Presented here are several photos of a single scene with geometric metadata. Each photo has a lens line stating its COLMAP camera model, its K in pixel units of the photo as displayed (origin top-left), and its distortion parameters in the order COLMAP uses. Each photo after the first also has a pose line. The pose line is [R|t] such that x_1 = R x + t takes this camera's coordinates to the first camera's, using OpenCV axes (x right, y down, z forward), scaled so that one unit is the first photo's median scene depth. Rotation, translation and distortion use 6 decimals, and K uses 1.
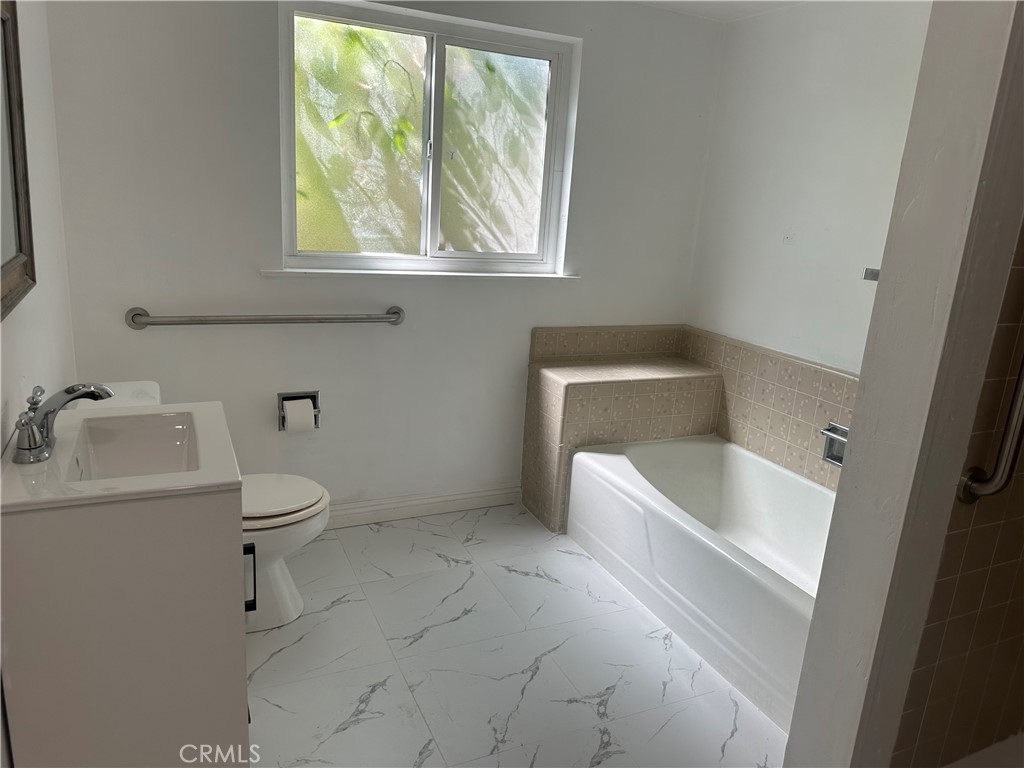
lens RADIAL K [[723.4, 0, 512.0], [0, 723.4, 384.0], [0, 0, 1]] dist [0.126260, -0.197779]
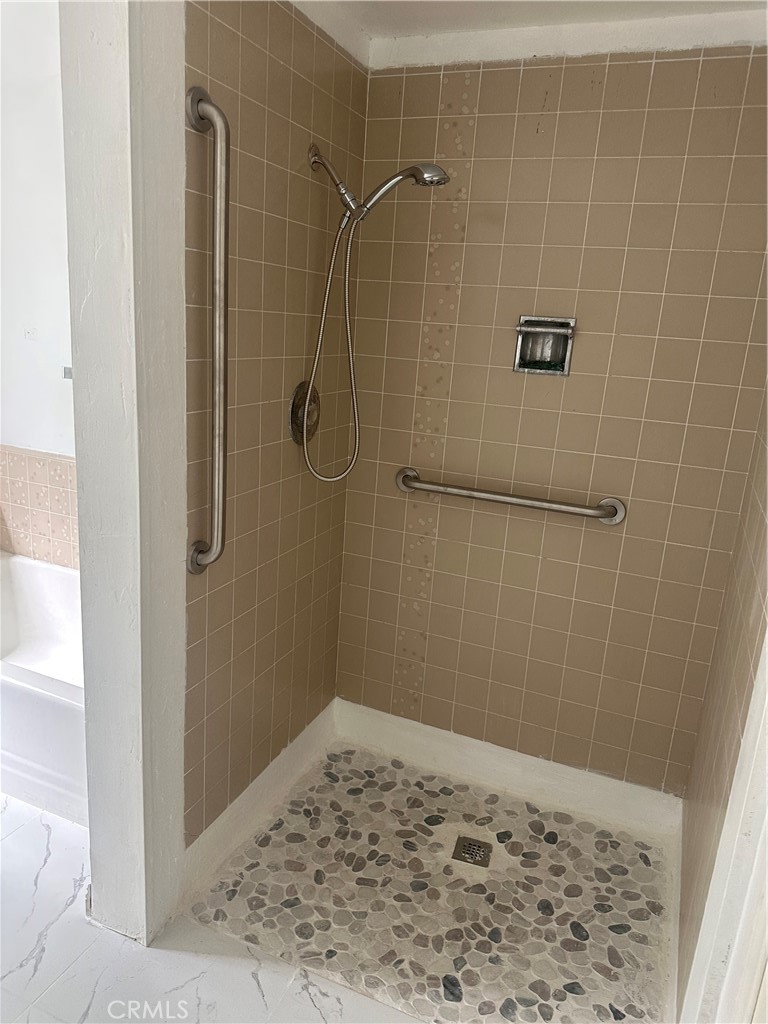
lens RADIAL K [[723.4, 0, 384.0], [0, 723.4, 512.0], [0, 0, 1]] dist [0.126260, -0.197779]
pose [[0.735769, -0.187478, 0.650765, 0.061174], [0.154777, 0.982037, 0.107920, -0.002967], [-0.659308, 0.021319, 0.751570, -0.010821]]
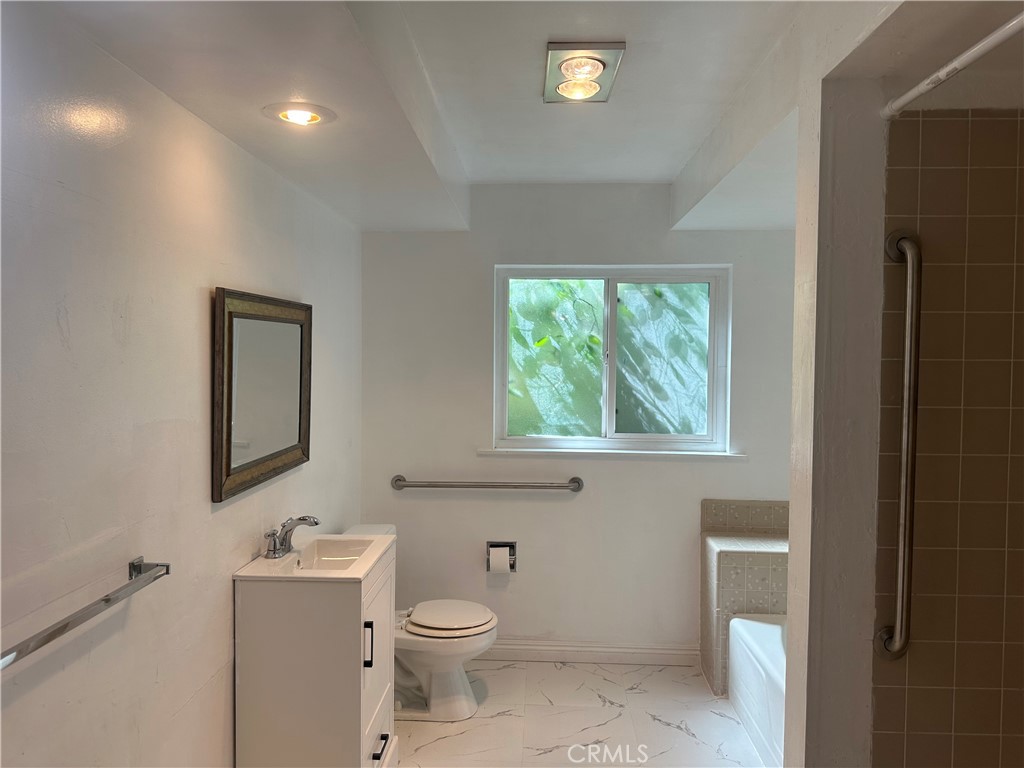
lens RADIAL K [[723.4, 0, 512.0], [0, 723.4, 384.0], [0, 0, 1]] dist [0.126260, -0.197779]
pose [[0.886285, -0.039201, -0.461479, 0.320055], [-0.071154, 0.973057, -0.219311, 0.019552], [0.457642, 0.227208, 0.859616, -0.168697]]
